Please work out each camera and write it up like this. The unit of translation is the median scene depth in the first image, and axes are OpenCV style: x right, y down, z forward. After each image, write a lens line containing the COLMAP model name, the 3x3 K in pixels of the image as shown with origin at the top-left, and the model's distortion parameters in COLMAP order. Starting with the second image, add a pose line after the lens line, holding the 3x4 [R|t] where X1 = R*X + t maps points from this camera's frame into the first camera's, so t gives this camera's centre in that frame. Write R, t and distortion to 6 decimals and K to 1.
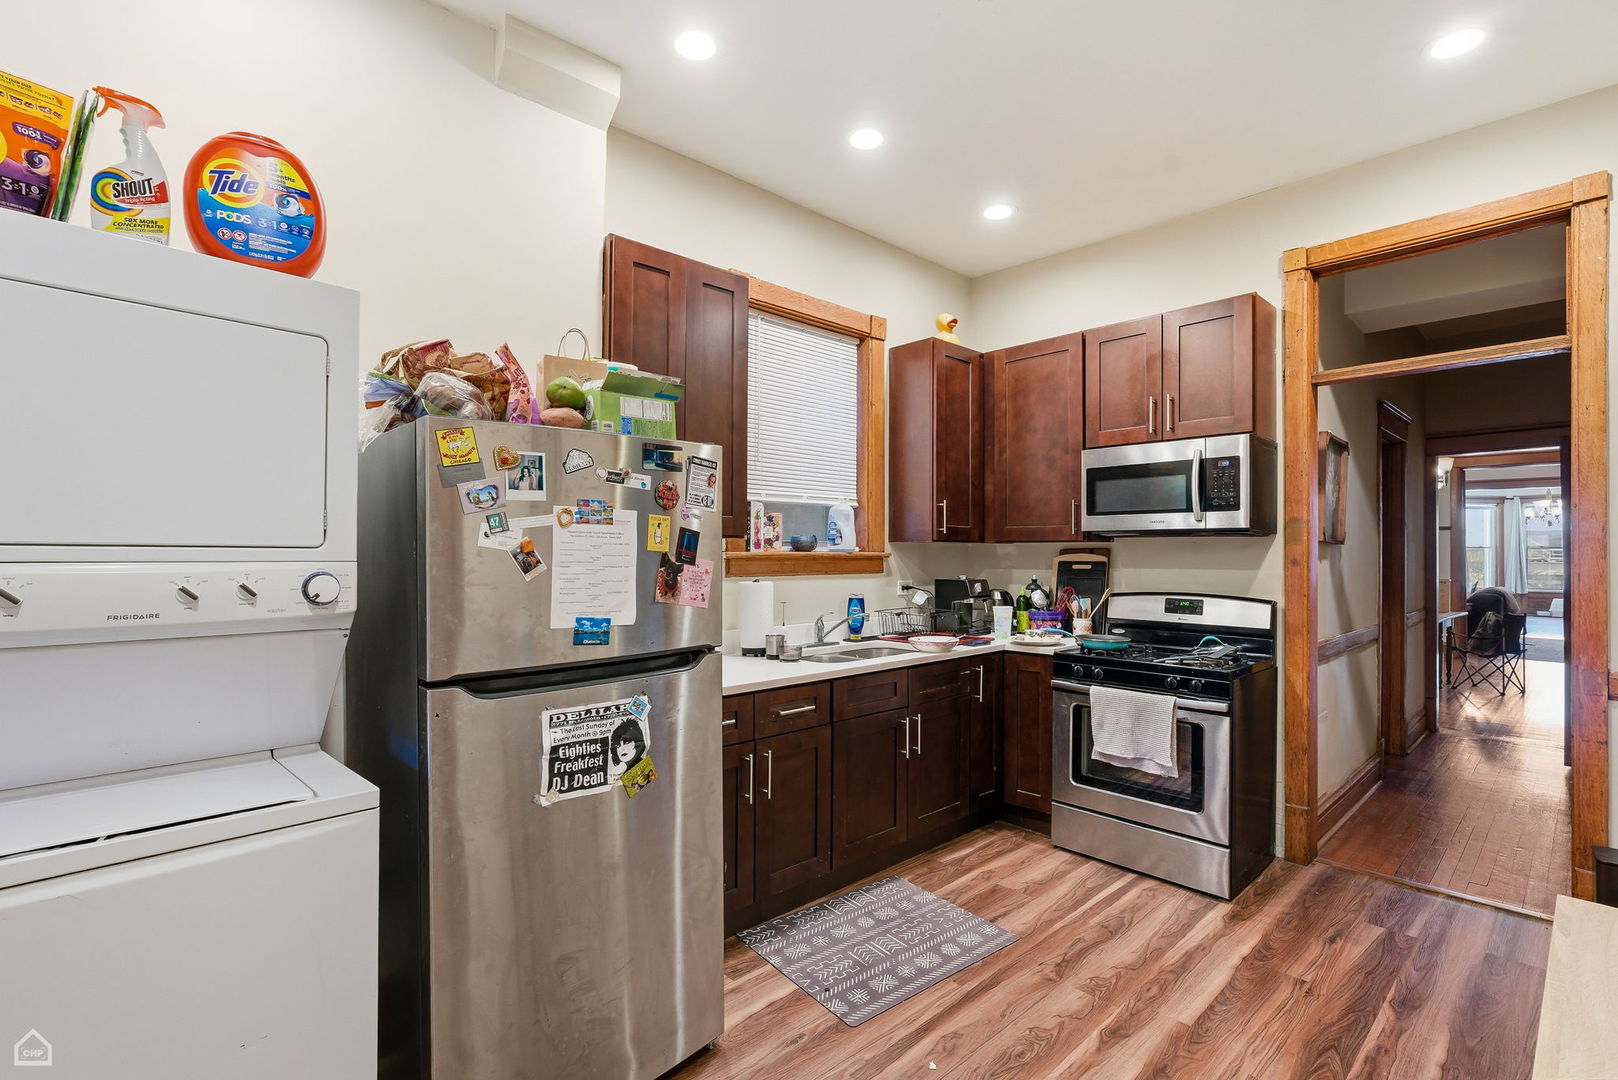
lens RADIAL K [[739.6, 0, 809.9], [0, 739.6, 546.8], [0, 0, 1]] dist [-0.013219, -0.000124]
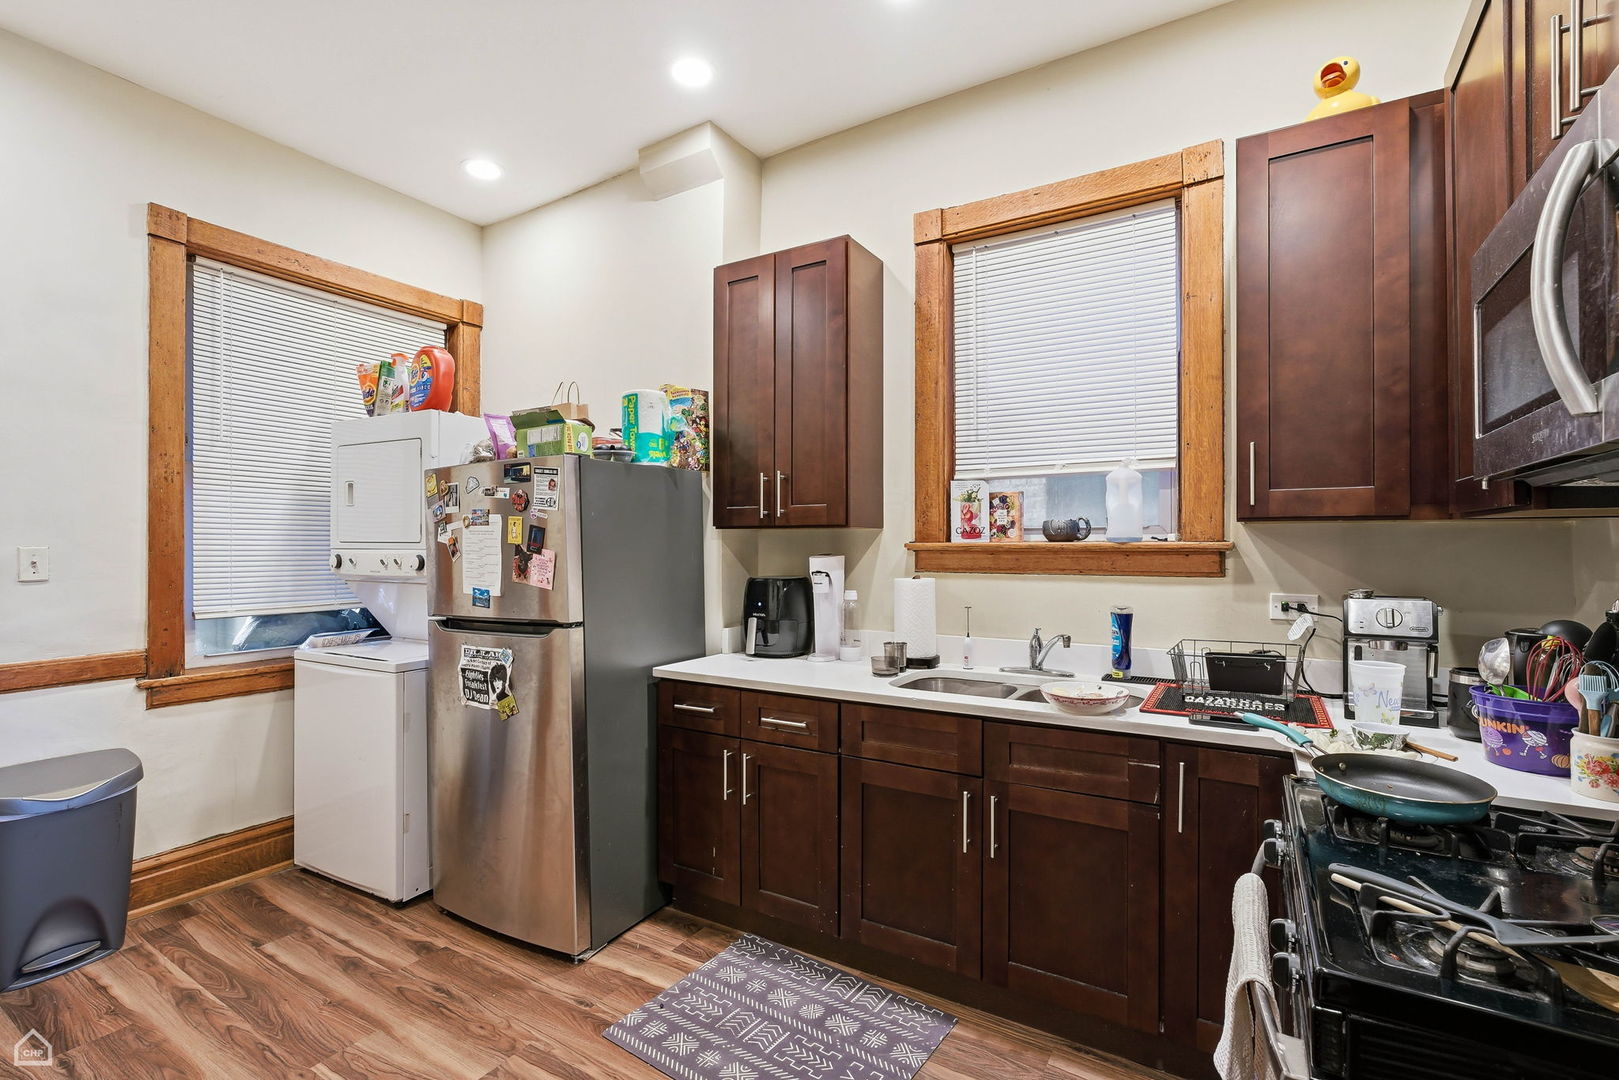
lens RADIAL K [[733.7, 0, 815.9], [0, 733.7, 540.0], [0, 0, 1]] dist [-0.011513, 0.000354]
pose [[0.277201, -0.007077, -0.960786, 1.032307], [0.010631, 0.999934, -0.004299, 0.009485], [0.960753, -0.009022, 0.277258, 0.981651]]
